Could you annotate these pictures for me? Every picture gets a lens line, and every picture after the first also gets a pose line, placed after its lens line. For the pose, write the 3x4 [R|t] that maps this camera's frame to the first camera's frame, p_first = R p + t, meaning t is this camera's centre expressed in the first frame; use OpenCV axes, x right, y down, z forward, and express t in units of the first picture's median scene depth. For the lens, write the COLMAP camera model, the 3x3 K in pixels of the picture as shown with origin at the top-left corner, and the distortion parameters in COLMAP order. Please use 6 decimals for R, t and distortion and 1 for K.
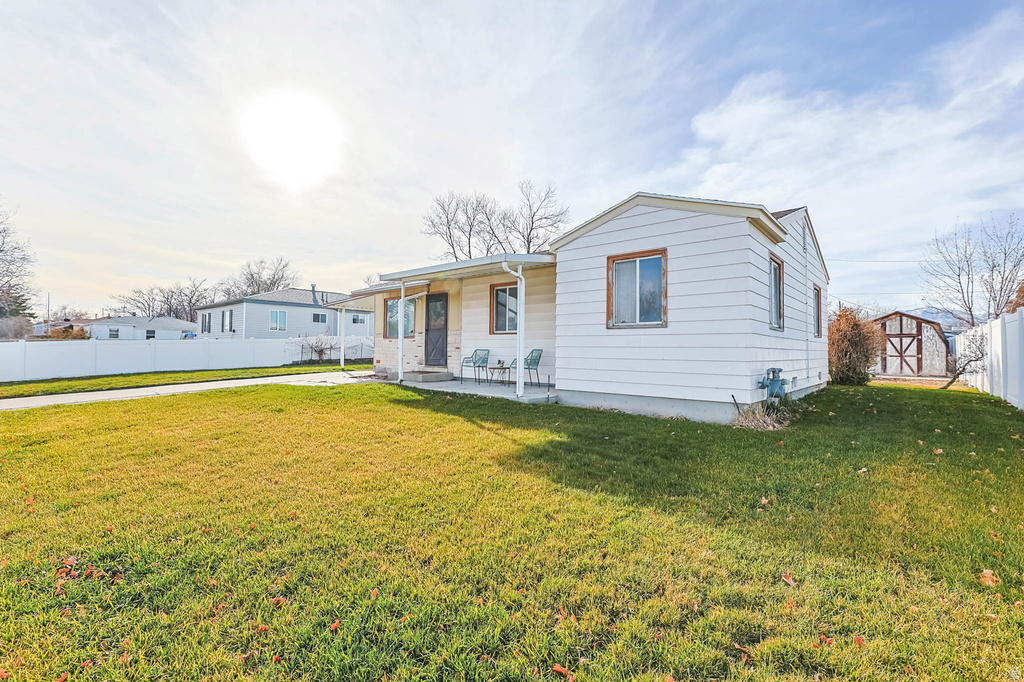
lens RADIAL K [[434.0, 0, 513.2], [0, 434.0, 335.6], [0, 0, 1]] dist [-0.002974, -0.000401]
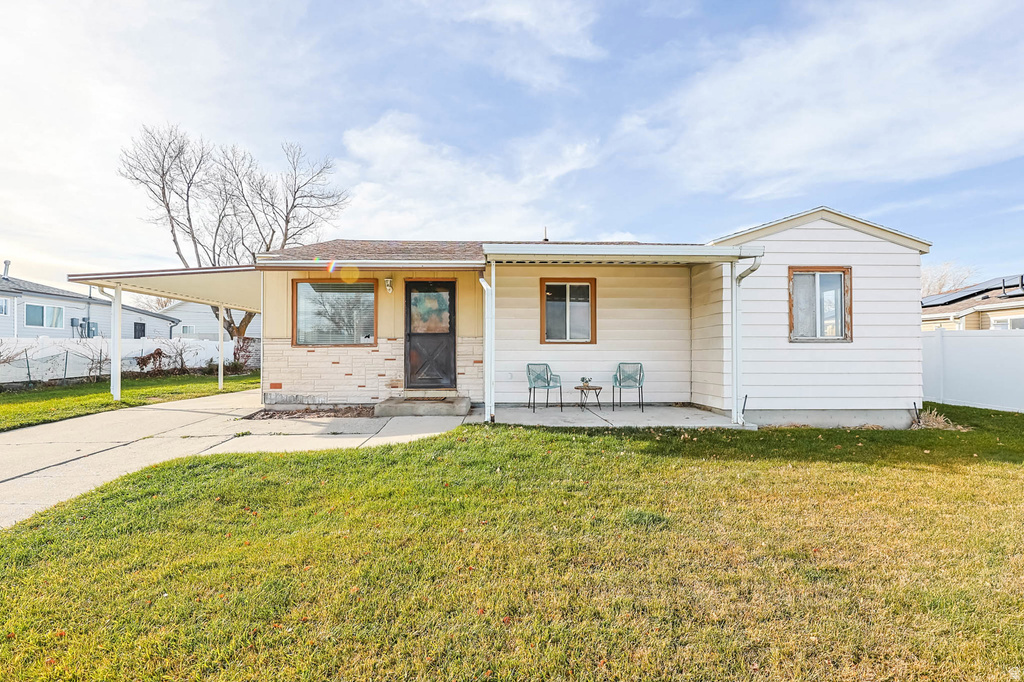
lens RADIAL K [[436.9, 0, 512.0], [0, 436.9, 341.0], [0, 0, 1]] dist [-0.000952, -0.000214]
pose [[0.756225, 0.017112, 0.654088, -0.604421], [-0.016342, 0.999840, -0.007263, -0.000859], [-0.654107, -0.005197, 0.756384, 0.468237]]
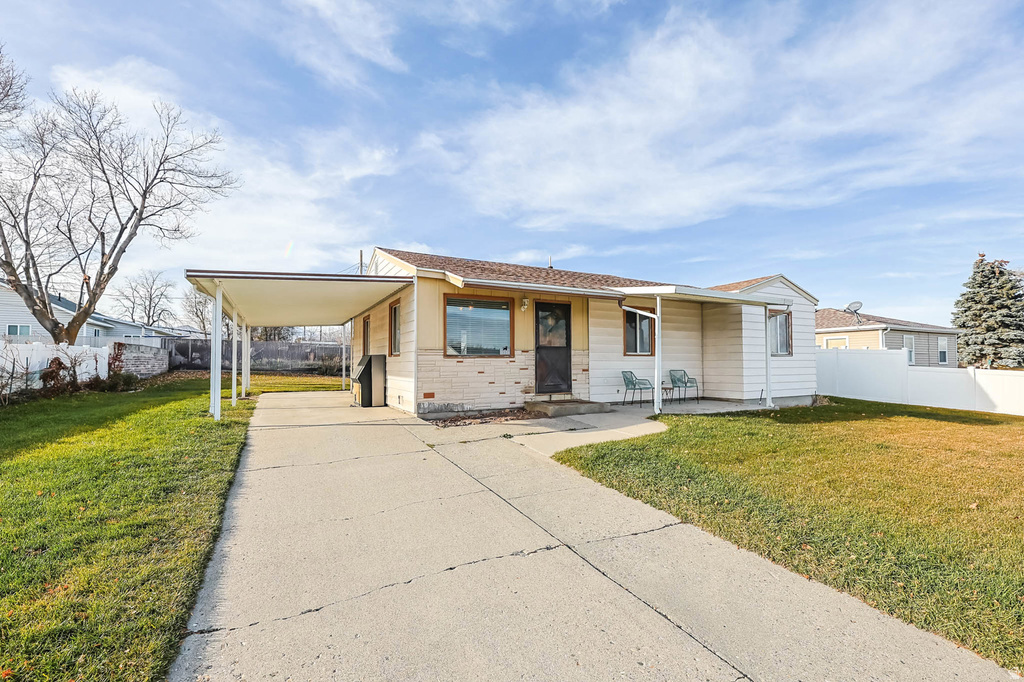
lens RADIAL K [[434.0, 0, 513.2], [0, 434.0, 335.6], [0, 0, 1]] dist [-0.002974, -0.000401]
pose [[0.380739, 0.053802, 0.923116, -1.092086], [-0.022293, 0.998550, -0.049003, 0.005925], [-0.924414, -0.001922, 0.381386, 0.878421]]
